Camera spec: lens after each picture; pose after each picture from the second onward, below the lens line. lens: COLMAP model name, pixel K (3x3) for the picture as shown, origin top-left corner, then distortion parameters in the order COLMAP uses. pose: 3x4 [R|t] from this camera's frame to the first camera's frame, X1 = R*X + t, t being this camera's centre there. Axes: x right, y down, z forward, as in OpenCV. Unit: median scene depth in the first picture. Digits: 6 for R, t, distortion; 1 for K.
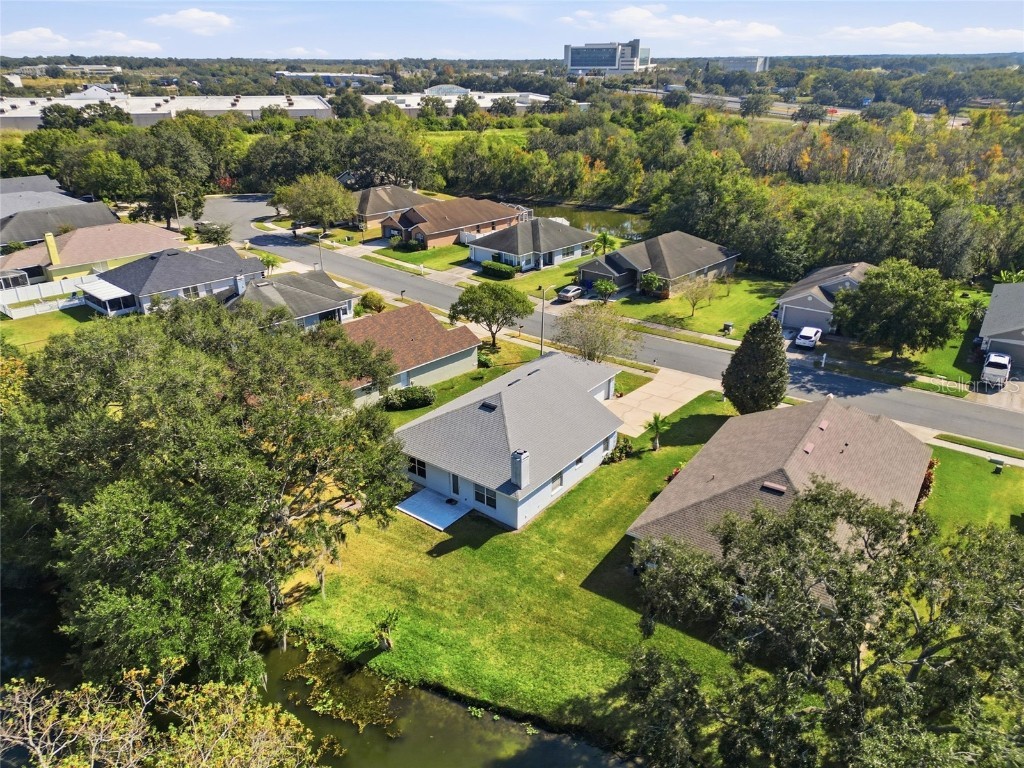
lens RADIAL K [[714.7, 0, 512.0], [0, 714.7, 384.0], [0, 0, 1]] dist [0.075088, -0.079378]
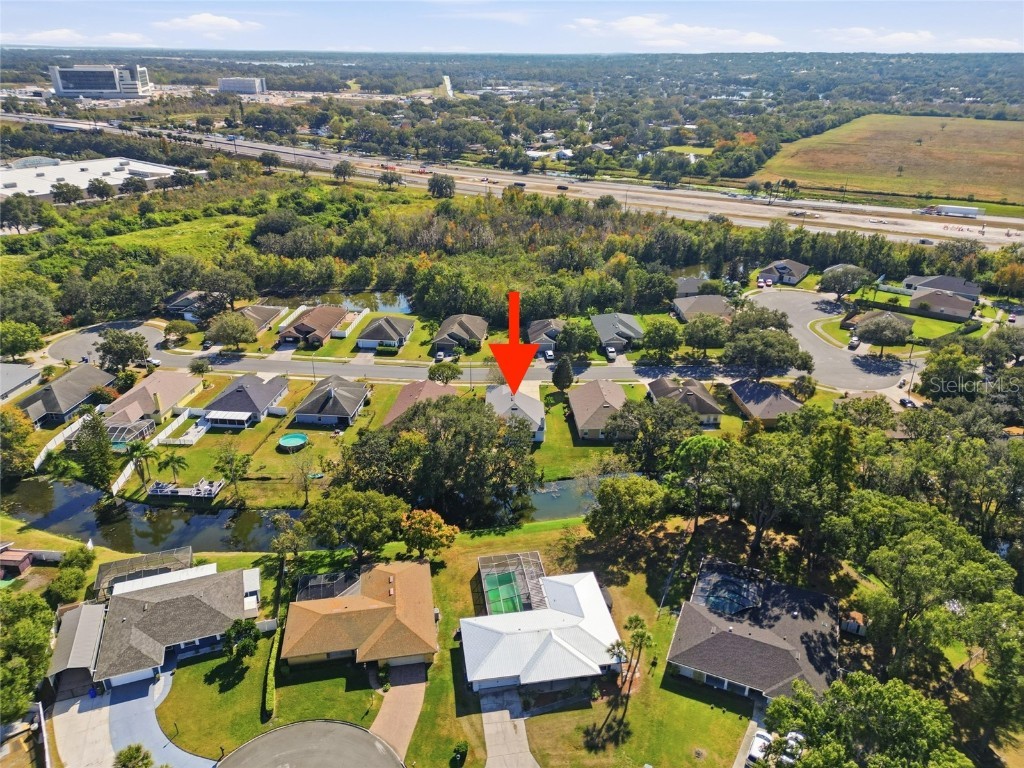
lens RADIAL K [[714.7, 0, 512.0], [0, 714.7, 384.0], [0, 0, 1]] dist [0.075088, -0.079378]
pose [[0.780612, -0.244828, 0.575069, -2.402623], [0.234549, 0.967592, 0.093557, -0.485909], [-0.579338, 0.061850, 0.812737, -1.950100]]
